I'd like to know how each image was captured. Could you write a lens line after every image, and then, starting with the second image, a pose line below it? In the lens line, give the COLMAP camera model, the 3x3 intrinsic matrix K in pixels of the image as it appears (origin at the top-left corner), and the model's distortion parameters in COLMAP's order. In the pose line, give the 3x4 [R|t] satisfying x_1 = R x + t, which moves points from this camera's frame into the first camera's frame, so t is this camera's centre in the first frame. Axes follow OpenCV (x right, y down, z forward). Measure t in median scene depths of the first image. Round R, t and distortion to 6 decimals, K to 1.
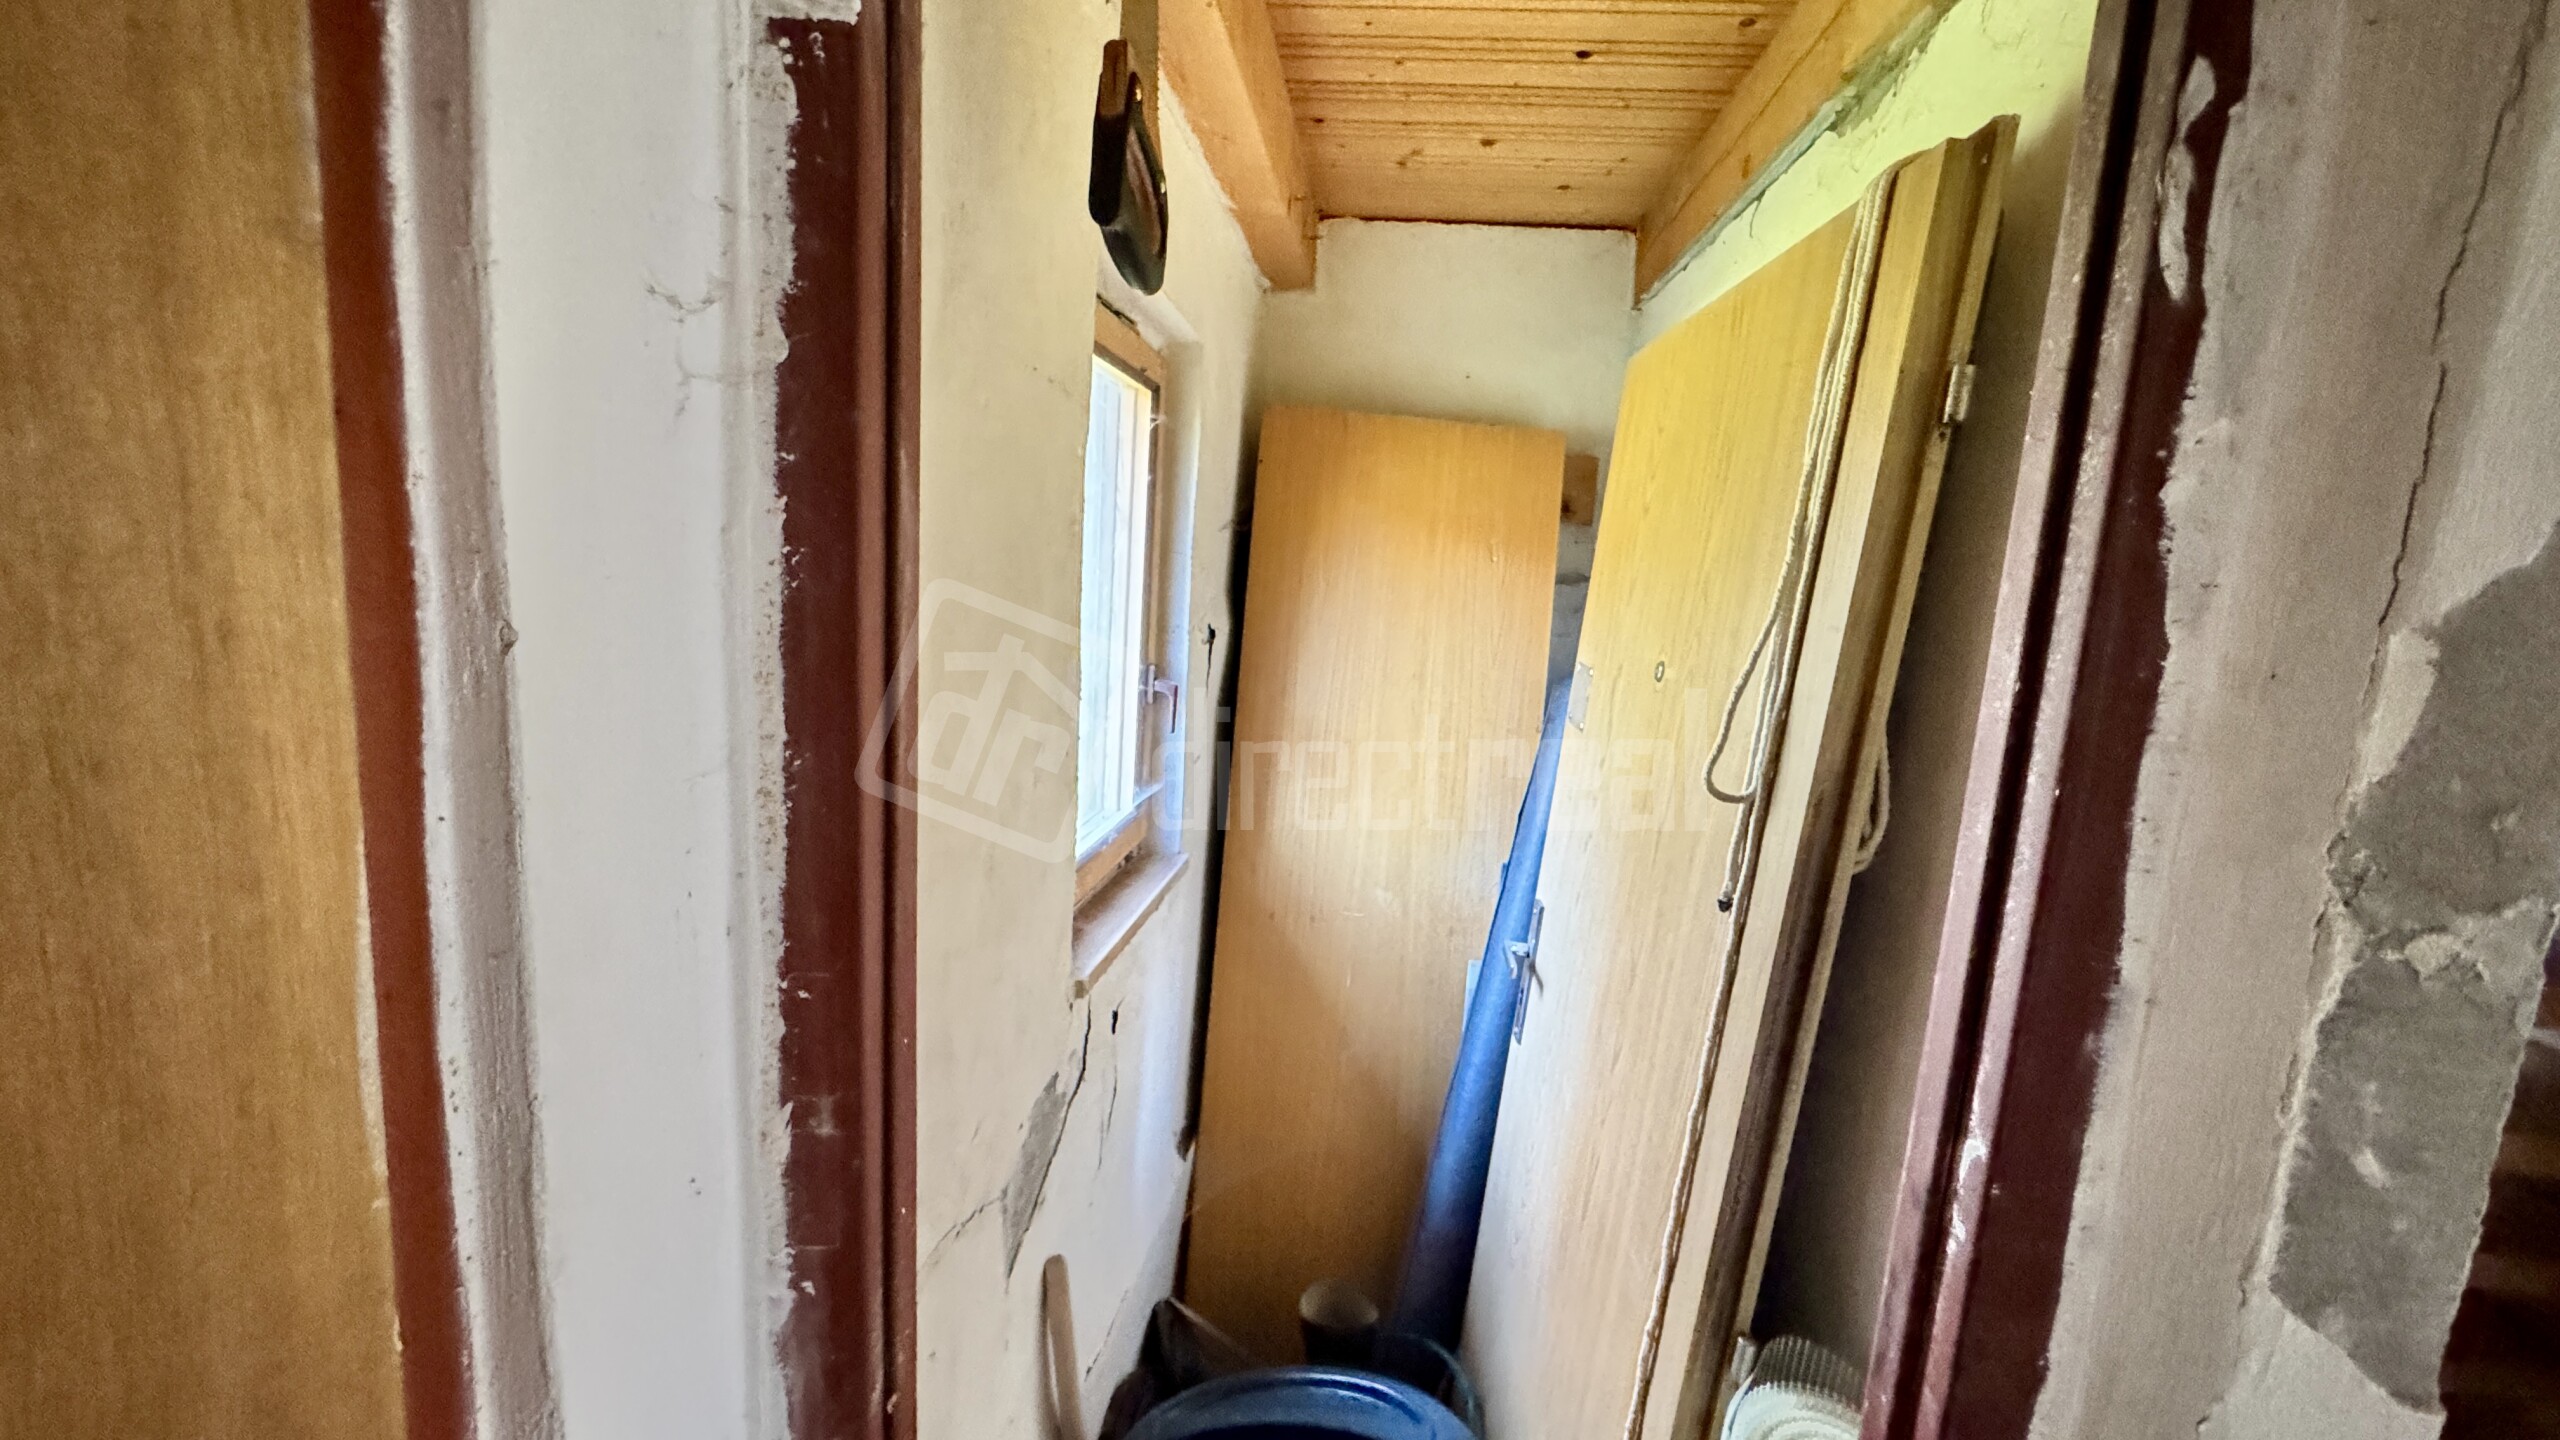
lens RADIAL K [[1020.2, 0, 1278.4], [0, 1020.2, 719.5], [0, 0, 1]] dist [-0.003204, 0.000477]
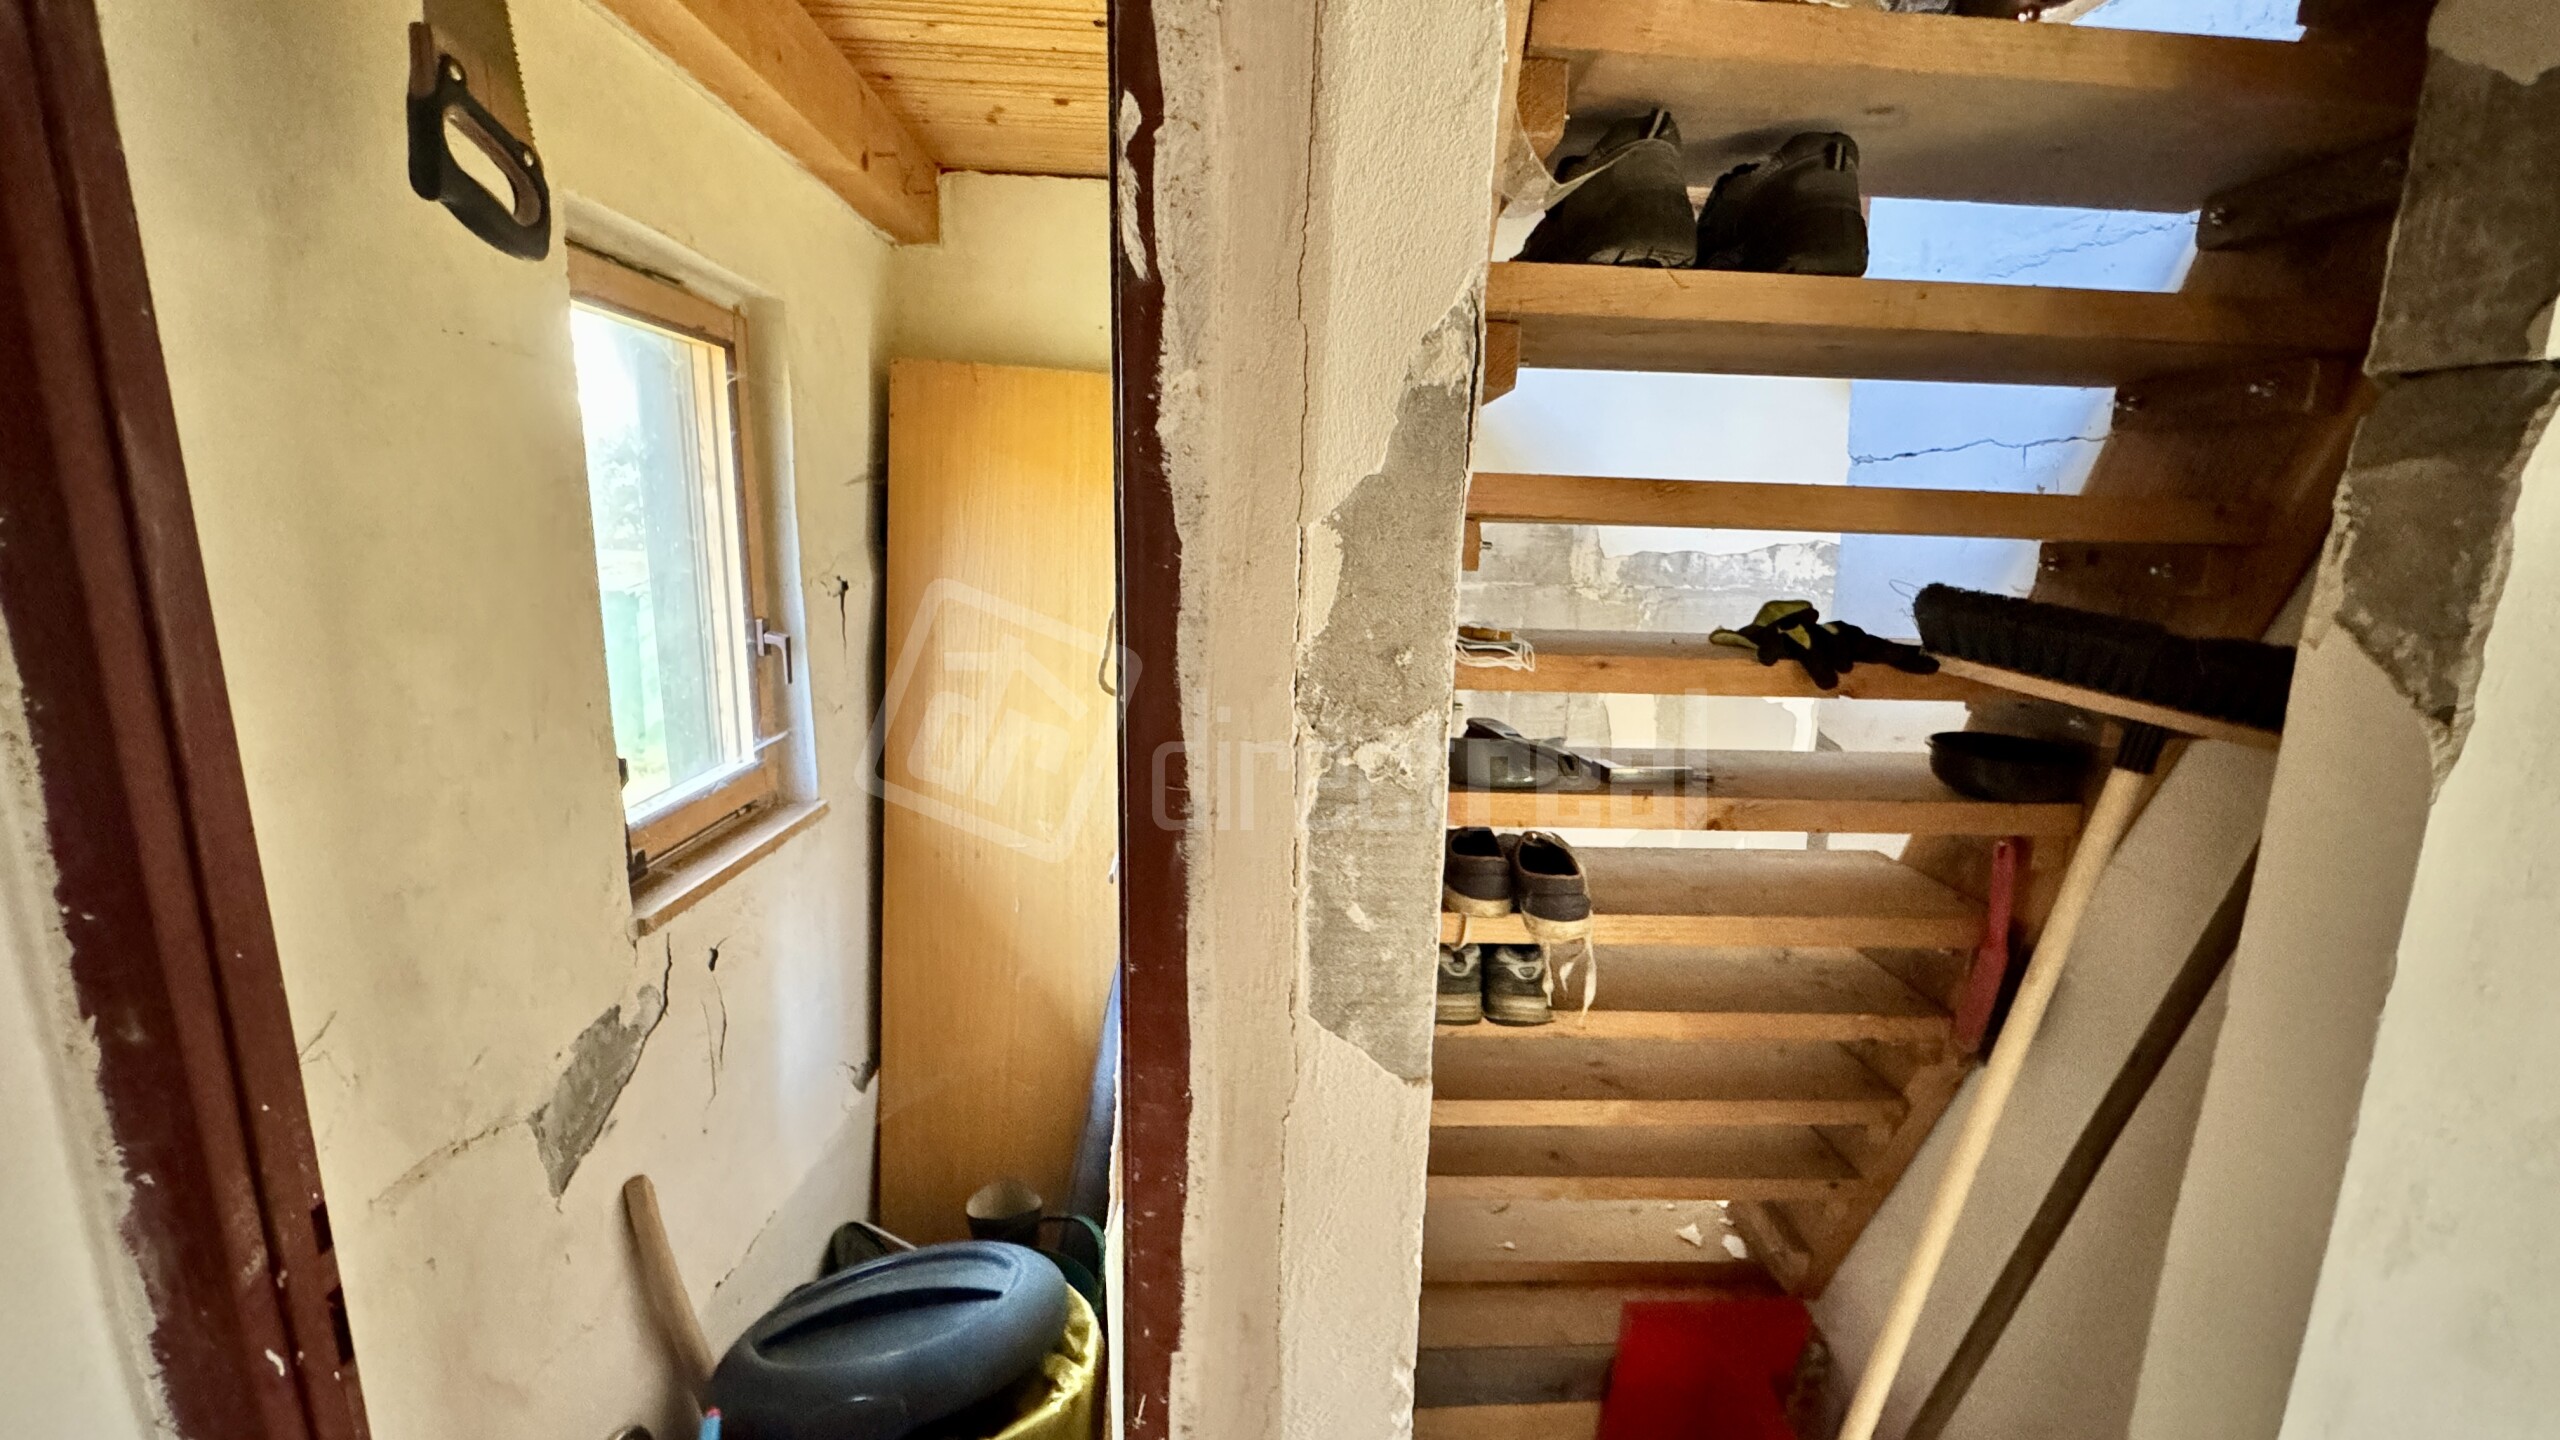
lens RADIAL K [[1020.2, 0, 1278.4], [0, 1020.2, 719.5], [0, 0, 1]] dist [-0.003204, 0.000477]
pose [[0.985421, -0.071063, 0.154585, 0.651604], [0.063723, 0.996615, 0.051934, 0.080334], [-0.157752, -0.041327, 0.986614, -0.285077]]
